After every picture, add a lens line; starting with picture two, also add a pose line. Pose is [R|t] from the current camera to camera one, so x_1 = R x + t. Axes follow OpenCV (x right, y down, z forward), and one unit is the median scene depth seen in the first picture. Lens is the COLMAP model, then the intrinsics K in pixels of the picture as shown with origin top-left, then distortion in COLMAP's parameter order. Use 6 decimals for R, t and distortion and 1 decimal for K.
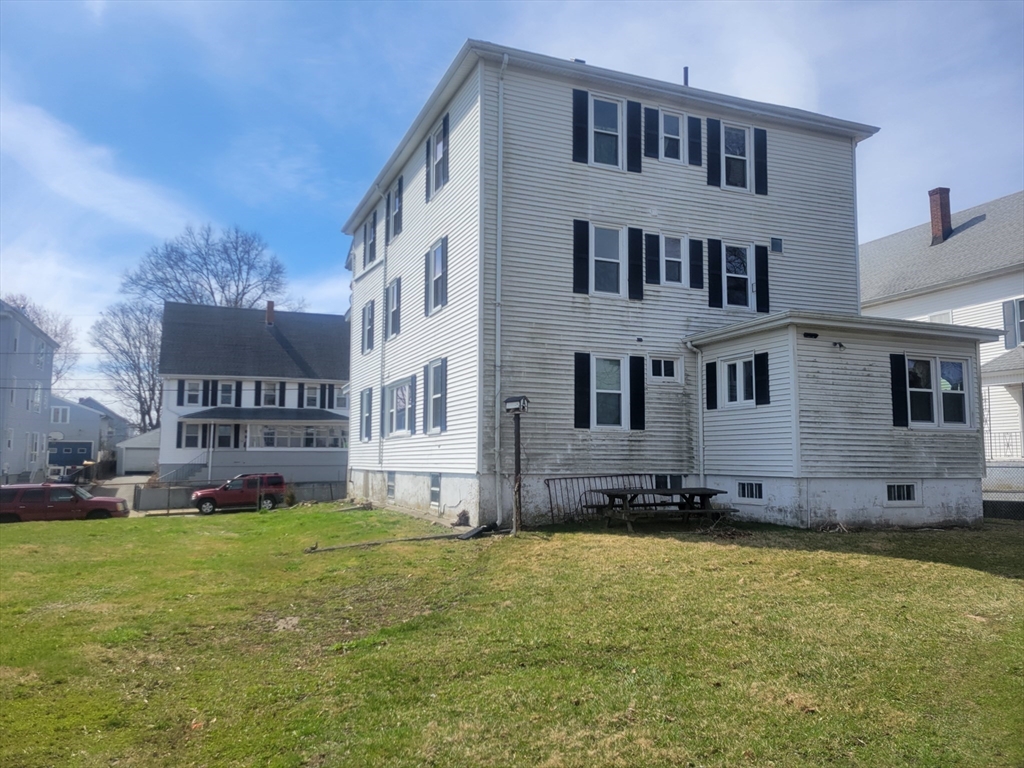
lens RADIAL K [[763.6, 0, 519.9], [0, 763.6, 388.0], [0, 0, 1]] dist [0.044133, -0.024462]
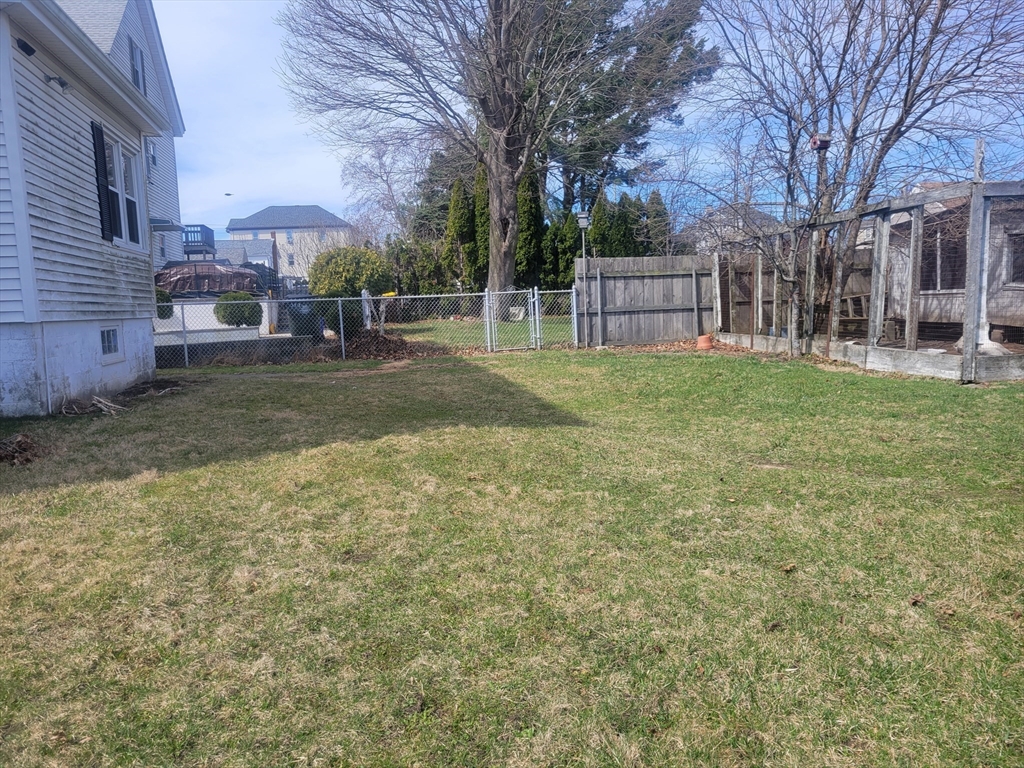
lens RADIAL K [[763.6, 0, 511.8], [0, 763.6, 383.4], [0, 0, 1]] dist [0.044133, -0.024462]
pose [[0.201786, -0.117867, 0.972312, -0.020626], [-0.058920, 0.989474, 0.132175, 0.015799], [-0.977656, -0.083960, 0.192717, 0.132414]]
